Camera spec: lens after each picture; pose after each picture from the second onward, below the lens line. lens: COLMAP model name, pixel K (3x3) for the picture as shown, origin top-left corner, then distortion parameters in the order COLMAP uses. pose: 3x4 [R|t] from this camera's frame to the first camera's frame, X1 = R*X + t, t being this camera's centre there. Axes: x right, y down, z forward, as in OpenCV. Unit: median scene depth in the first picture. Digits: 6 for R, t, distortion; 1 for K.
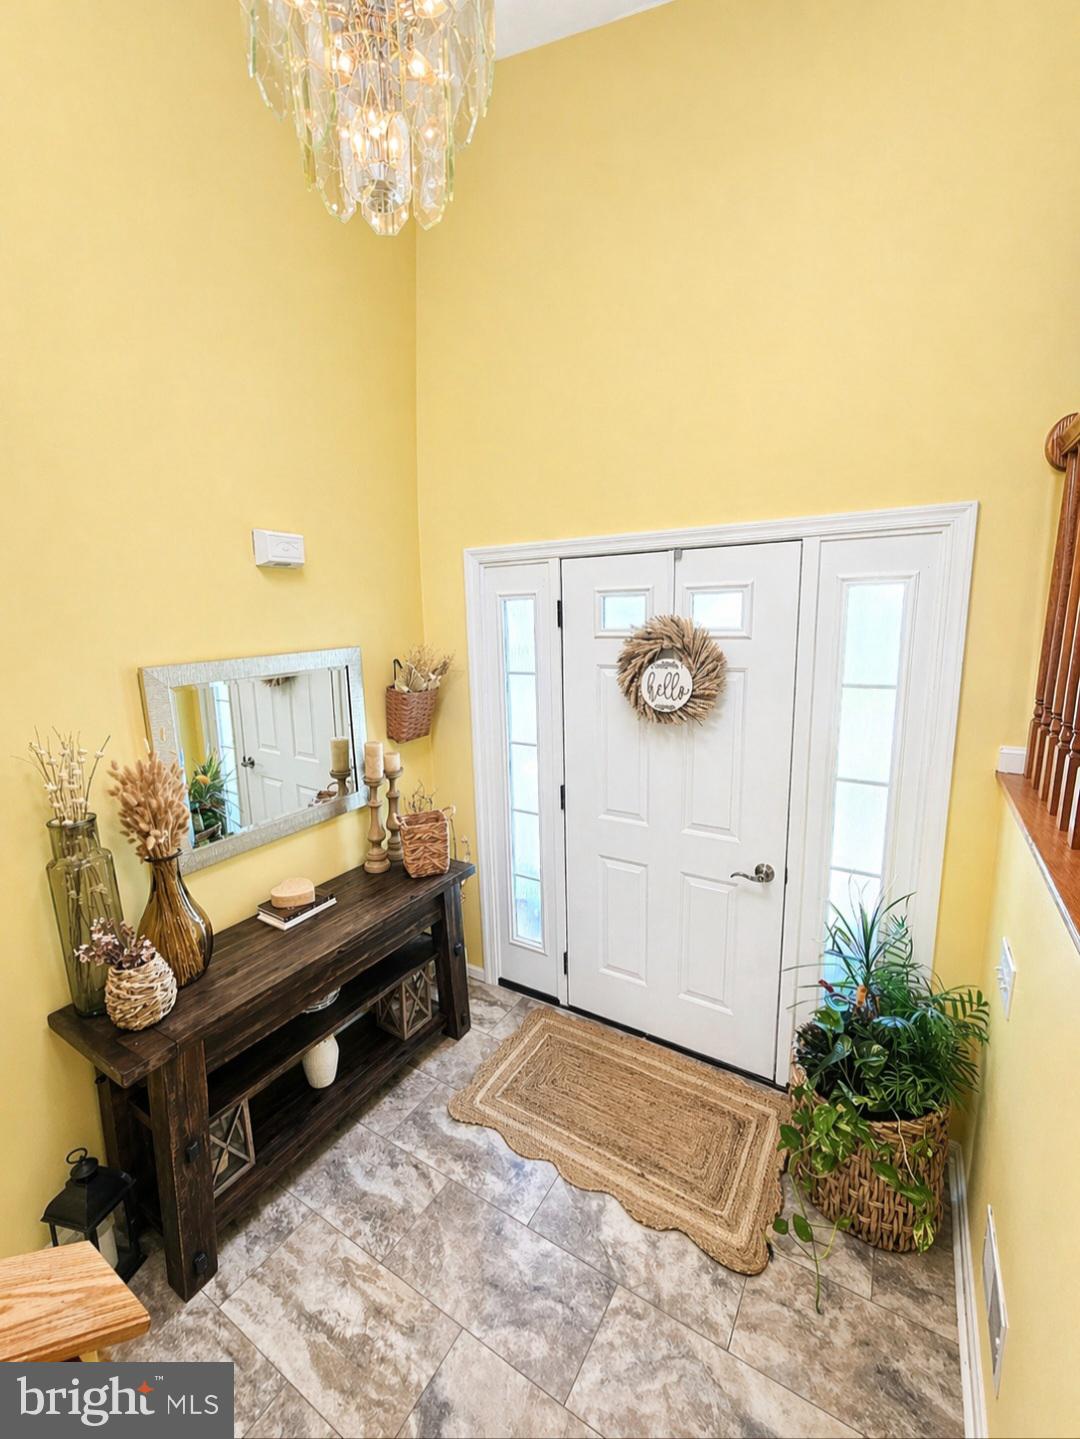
lens RADIAL K [[597.1, 0, 539.0], [0, 597.1, 711.2], [0, 0, 1]] dist [0.007535, 0.000296]
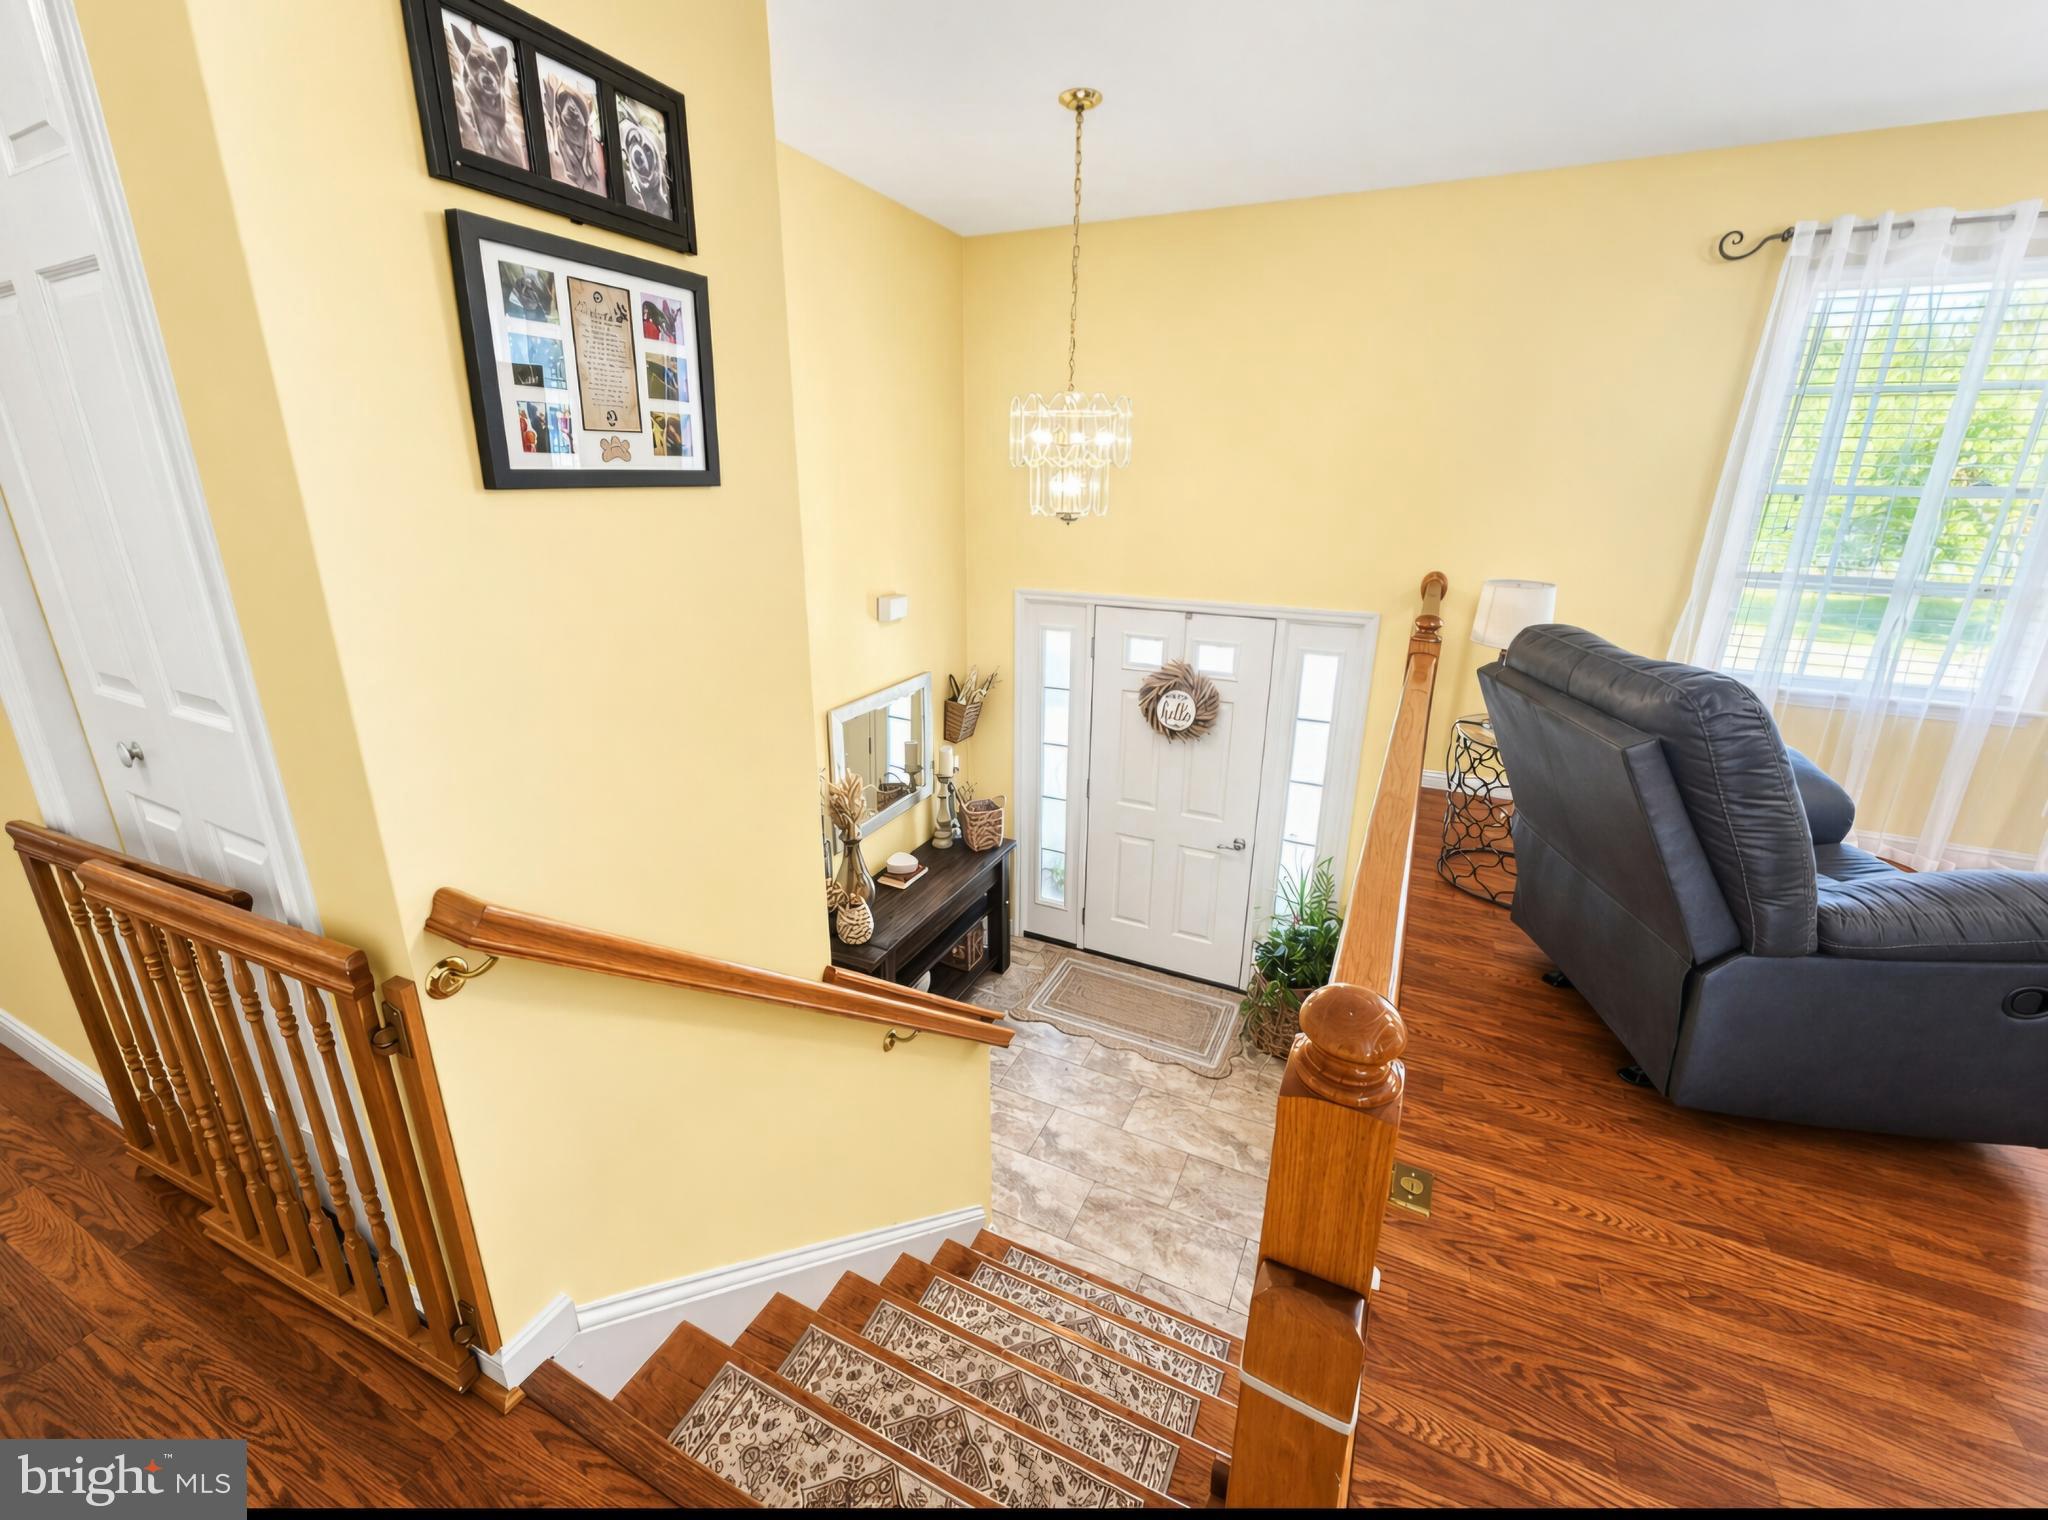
lens RADIAL K [[849.8, 0, 1030.1], [0, 849.8, 719.4], [0, 0, 1]] dist [0.007535, 0.000296]
pose [[0.993398, 0.005414, 0.114589, -0.324511], [-0.018798, 0.993066, 0.116045, -0.232567], [-0.113166, -0.117433, 0.986612, -0.836355]]
